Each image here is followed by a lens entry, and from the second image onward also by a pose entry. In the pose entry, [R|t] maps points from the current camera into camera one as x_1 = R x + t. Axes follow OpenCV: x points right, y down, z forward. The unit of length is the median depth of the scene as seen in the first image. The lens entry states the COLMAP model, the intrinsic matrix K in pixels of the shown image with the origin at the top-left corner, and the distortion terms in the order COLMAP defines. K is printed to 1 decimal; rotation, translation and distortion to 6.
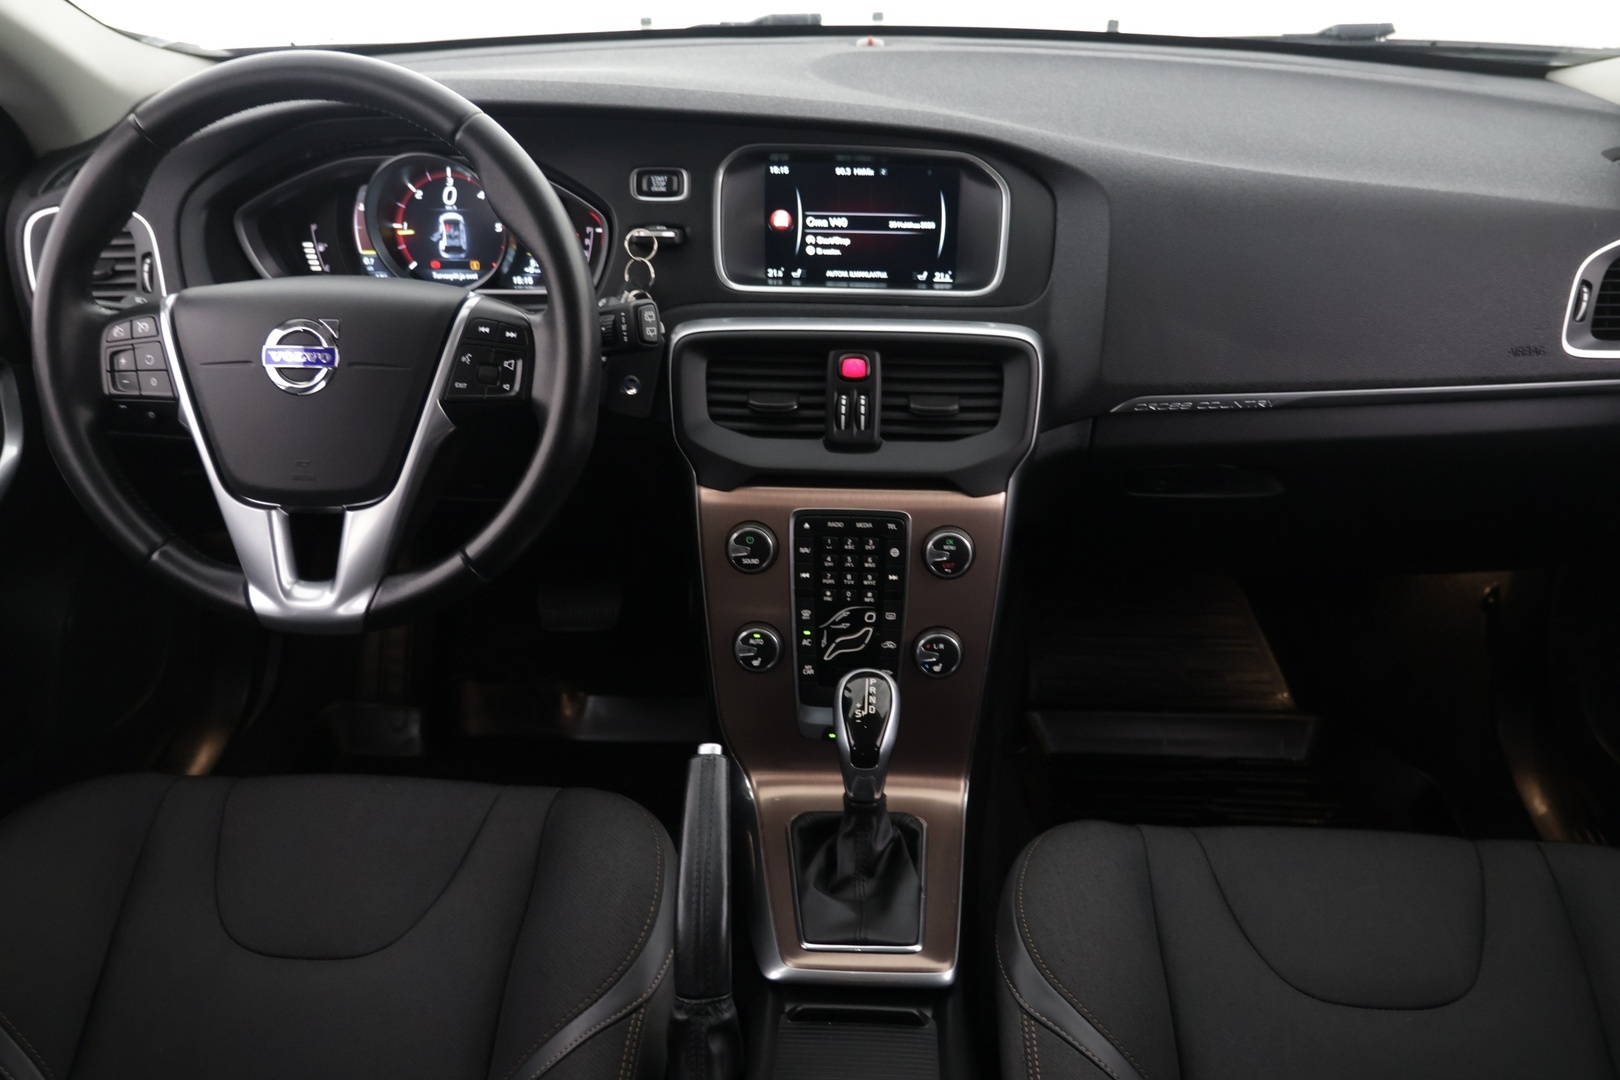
lens RADIAL K [[1366.7, 0, 800.0], [0, 1366.7, 539.5], [0, 0, 1]] dist [-0.038395, 0.037416]
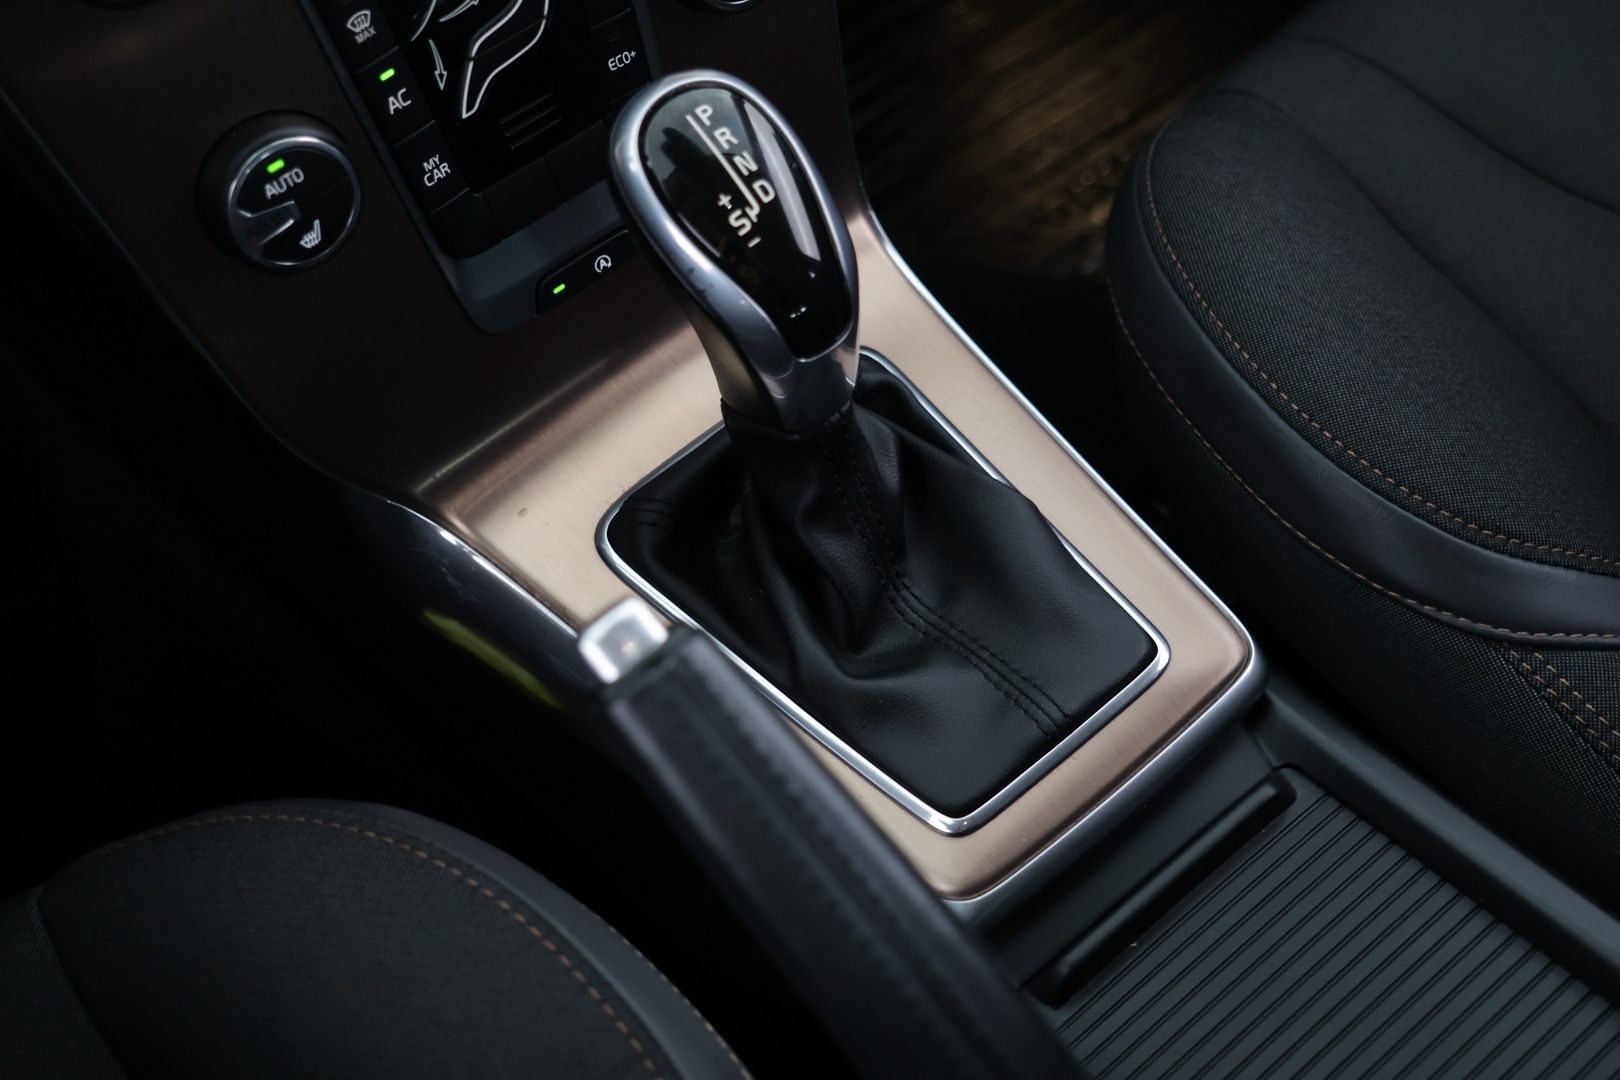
lens RADIAL K [[1813.2, 0, 814.6], [0, 1813.2, 541.1], [0, 0, 1]] dist [-0.010196, 0.000000]
pose [[0.730903, -0.594985, 0.334325, -0.131481], [0.351915, 0.748287, 0.562336, -0.055397], [-0.584753, -0.293359, 0.756310, 0.587677]]
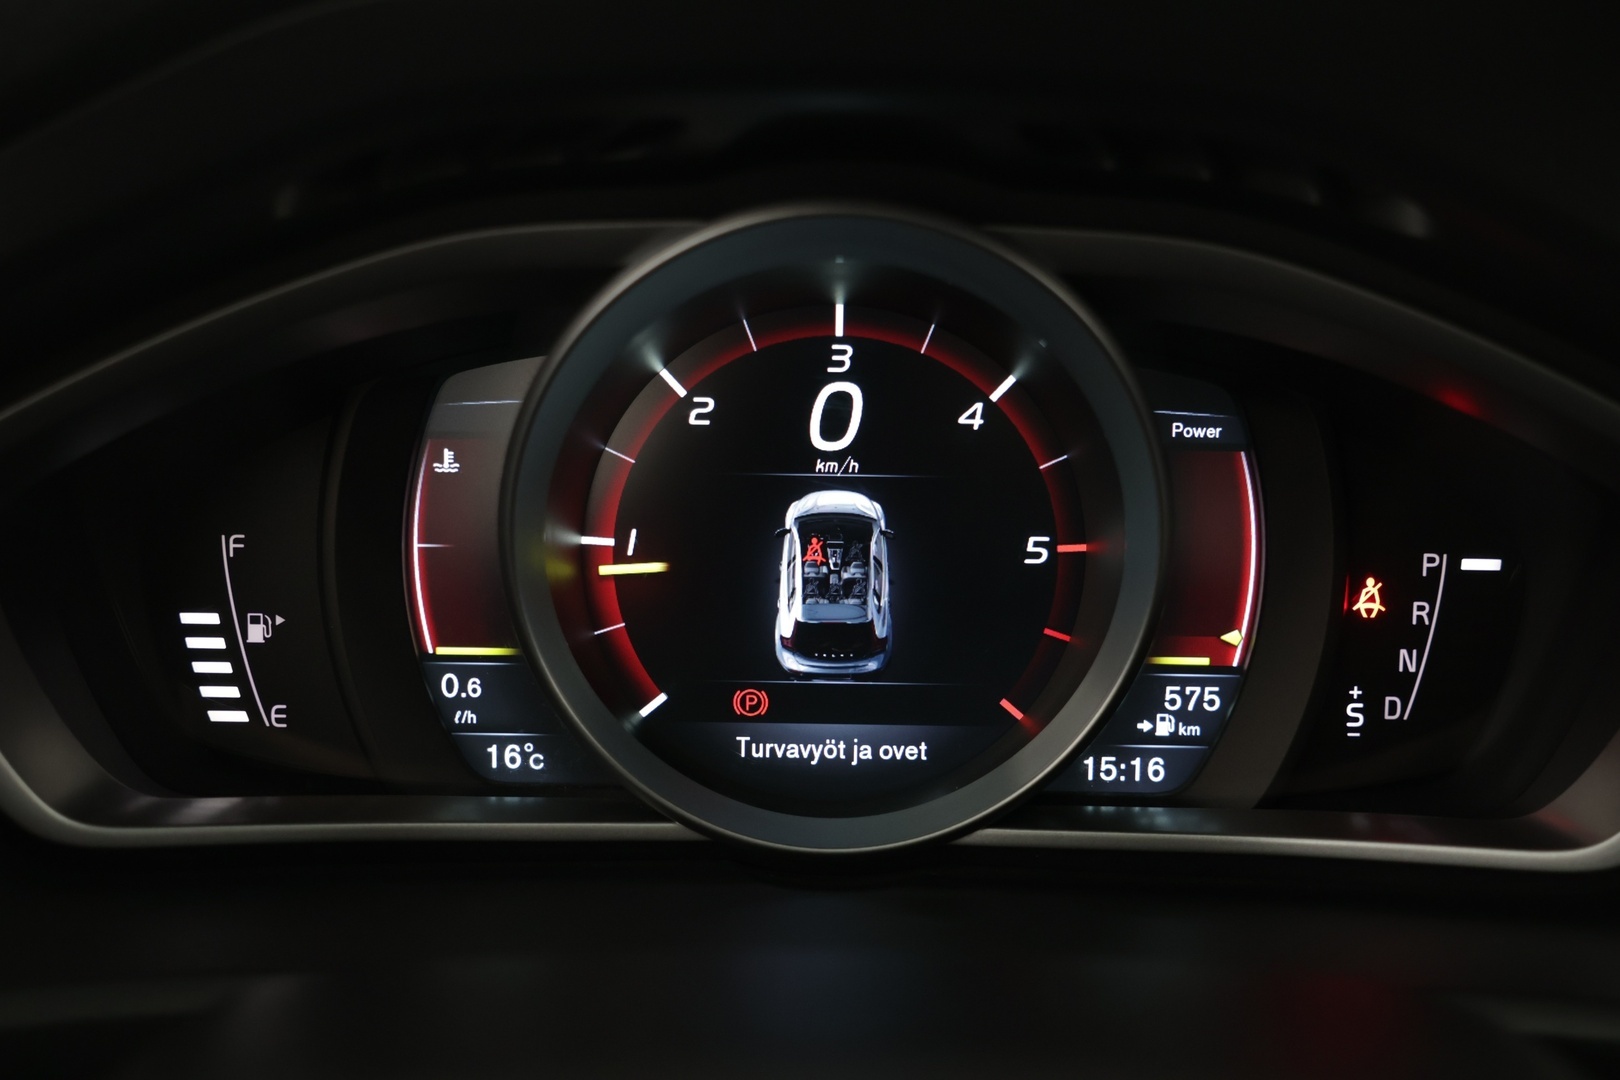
lens RADIAL K [[1813.2, 0, 805.7], [0, 1813.2, 531.4], [0, 0, 1]] dist [-0.010196, 0.000000]
pose [[0.998049, 0.001034, 0.062422, -0.317074], [0.010948, 0.981471, -0.191298, -0.195002], [-0.061464, 0.191609, 0.979545, 0.783706]]
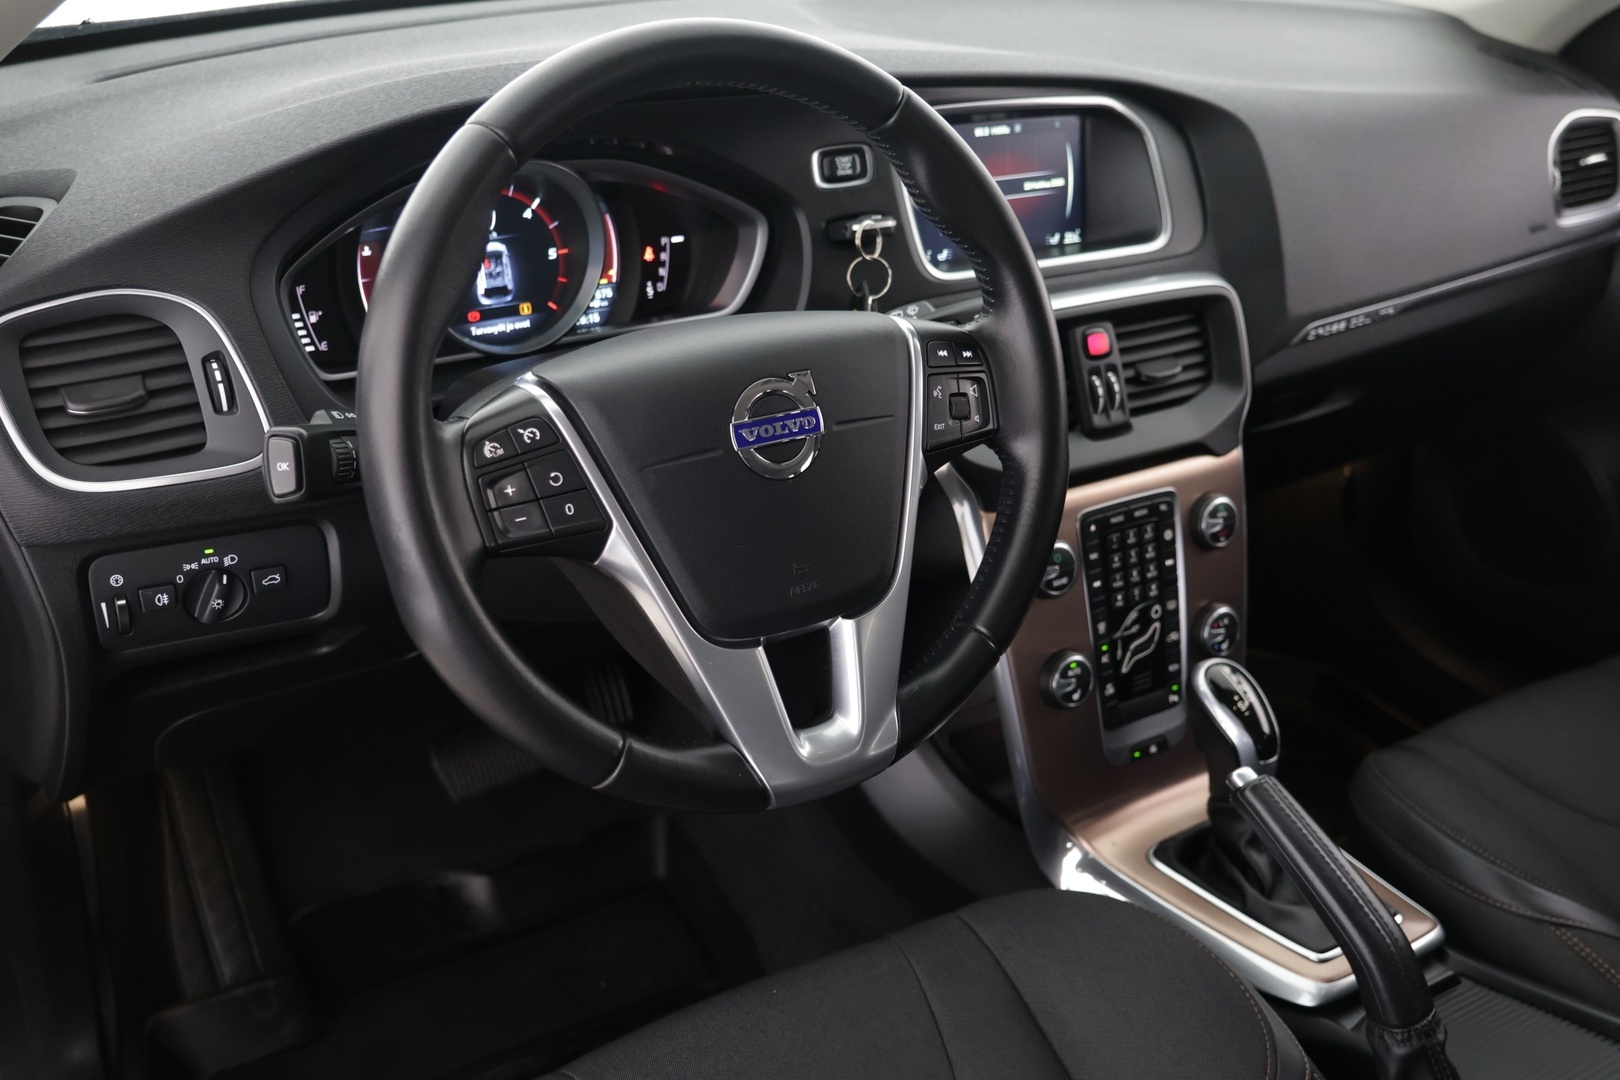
lens RADIAL K [[1640.8, 0, 809.9], [0, 1640.8, 535.8], [0, 0, 1]] dist [-0.009874, 0.000000]
pose [[0.807080, -0.226869, 0.545117, -0.713906], [0.244532, 0.968768, 0.041142, -0.092406], [-0.537426, 0.100093, 0.837350, 0.211469]]
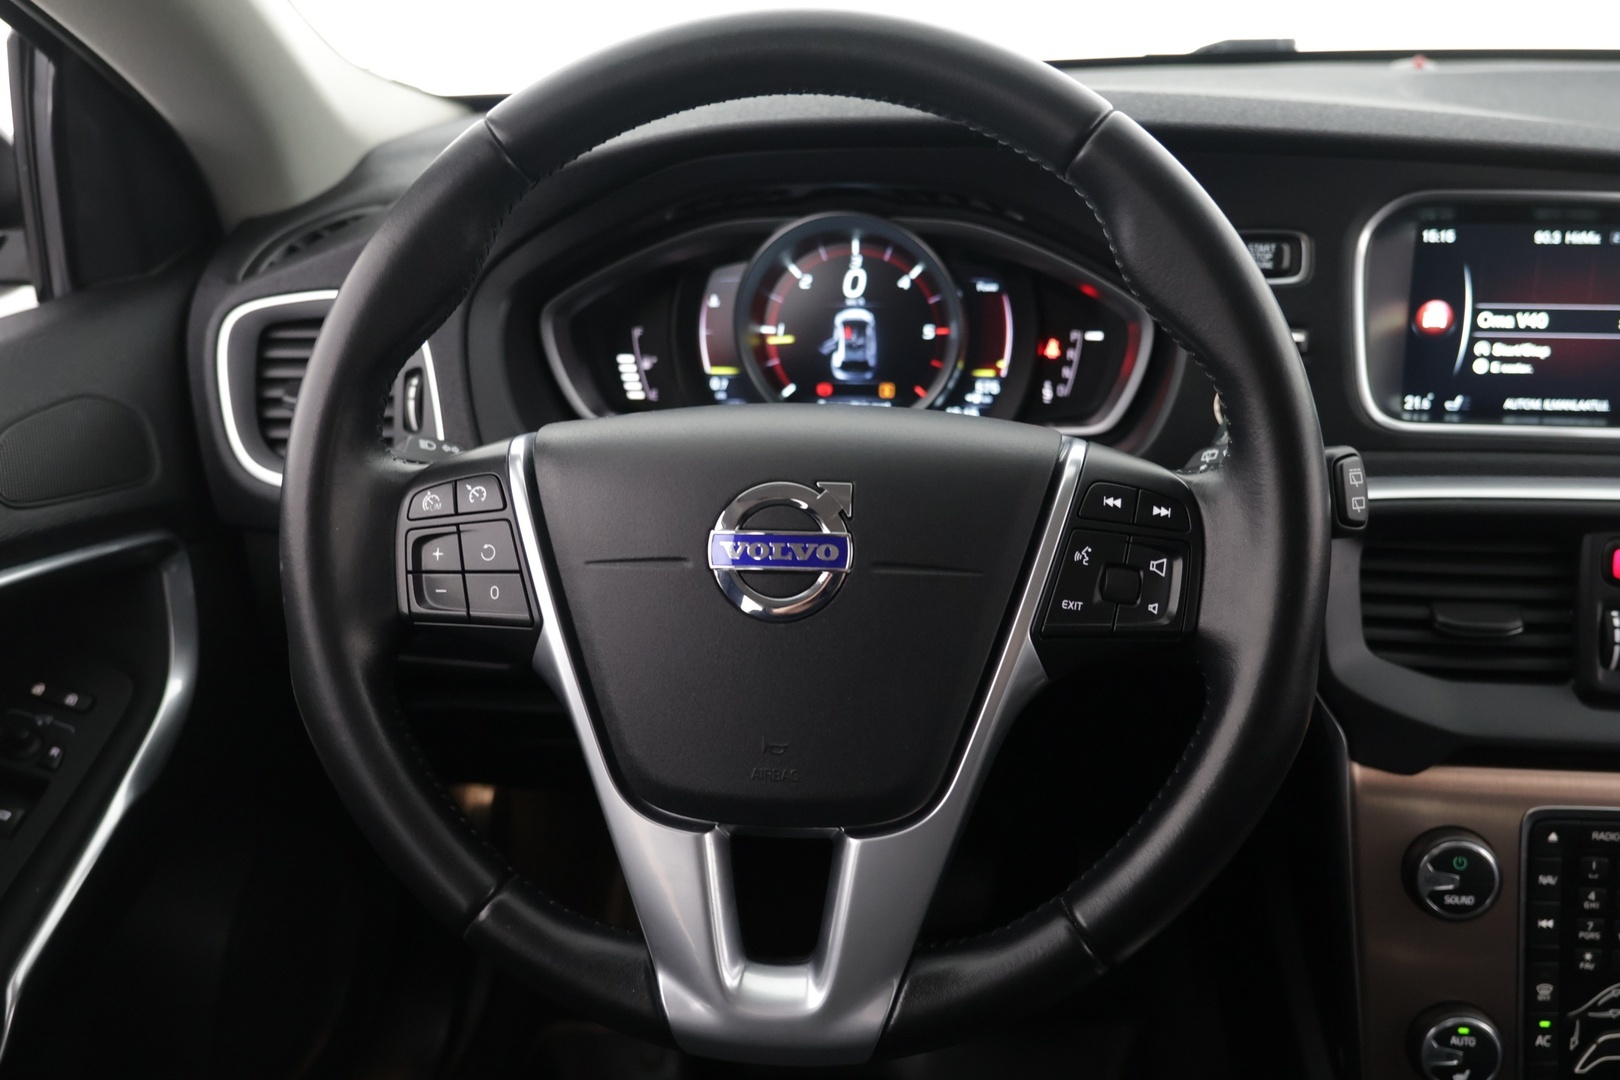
lens RADIAL K [[1531.6, 0, 800.0], [0, 1531.6, 533.5], [0, 0, 1]] dist [-0.015412, 0.000000]
pose [[0.998546, 0.003659, -0.053783, -0.274024], [-0.009640, 0.993732, -0.111369, -0.061801], [0.053038, 0.111725, 0.992323, 0.332474]]
